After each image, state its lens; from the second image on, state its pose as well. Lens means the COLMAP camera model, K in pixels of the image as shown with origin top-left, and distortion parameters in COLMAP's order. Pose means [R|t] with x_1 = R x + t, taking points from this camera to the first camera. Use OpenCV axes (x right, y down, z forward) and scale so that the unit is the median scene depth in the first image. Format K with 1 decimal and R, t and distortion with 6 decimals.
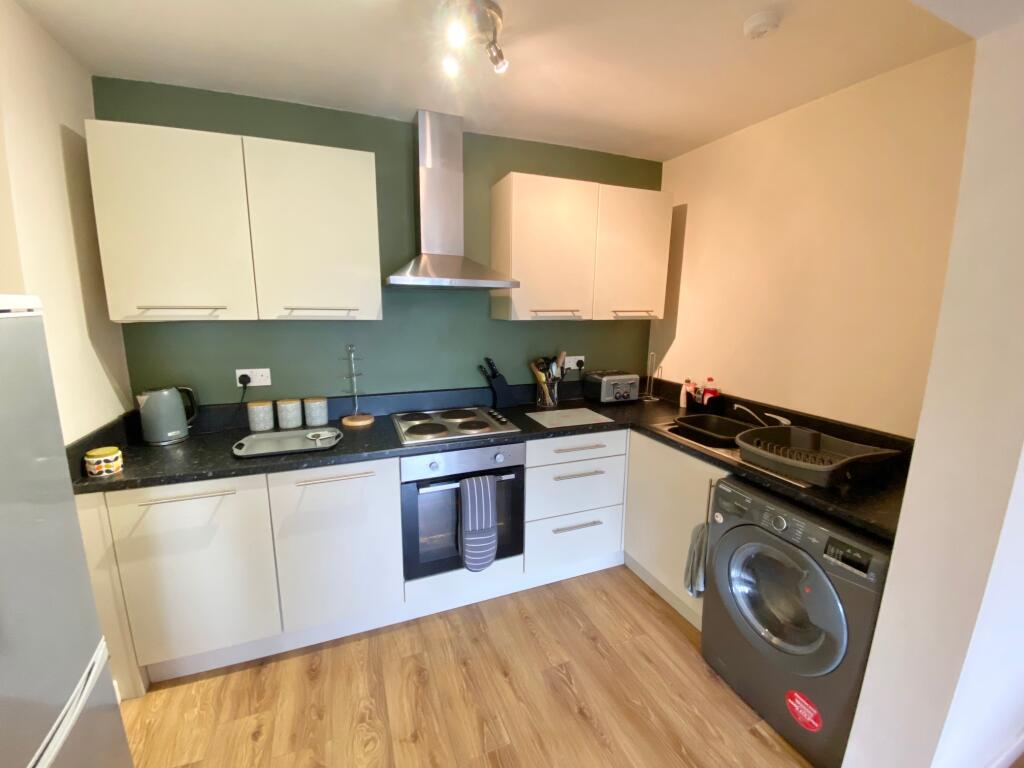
lens RADIAL K [[422.6, 0, 506.8], [0, 422.6, 381.8], [0, 0, 1]] dist [0.000788, -0.001312]
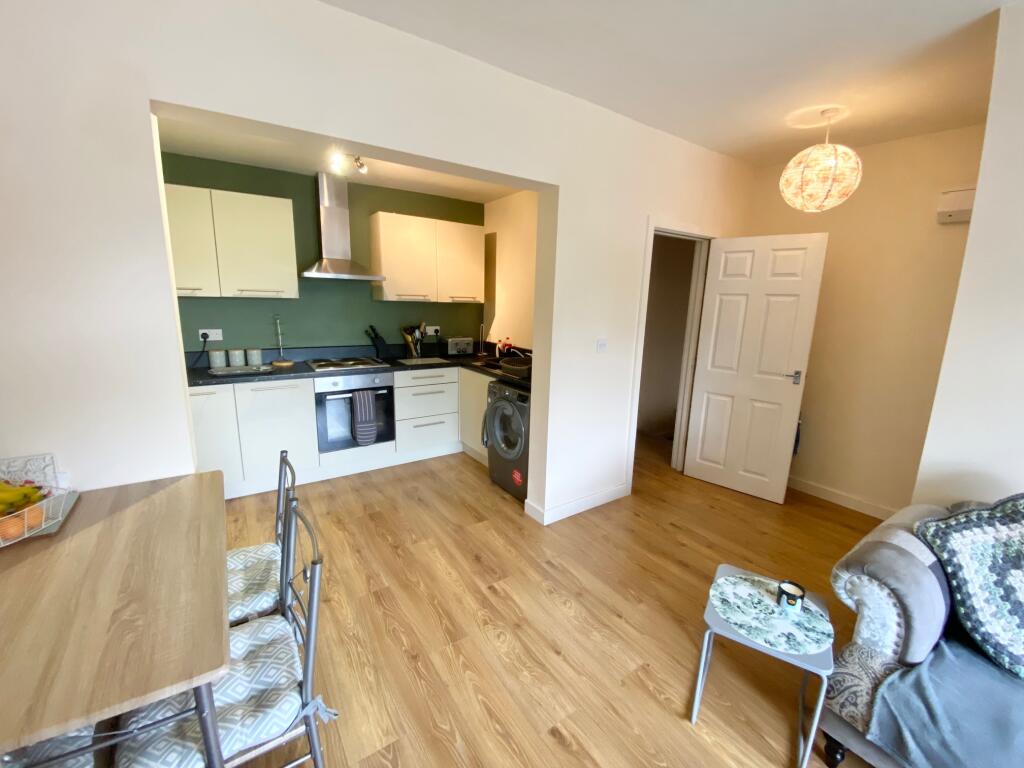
lens RADIAL K [[422.6, 0, 517.0], [0, 422.6, 385.5], [0, 0, 1]] dist [0.000788, -0.001312]
pose [[0.975243, -0.029014, 0.219223, 0.152588], [0.023719, 0.999361, 0.026749, 0.158216], [-0.219859, -0.020887, 0.975308, -0.755086]]
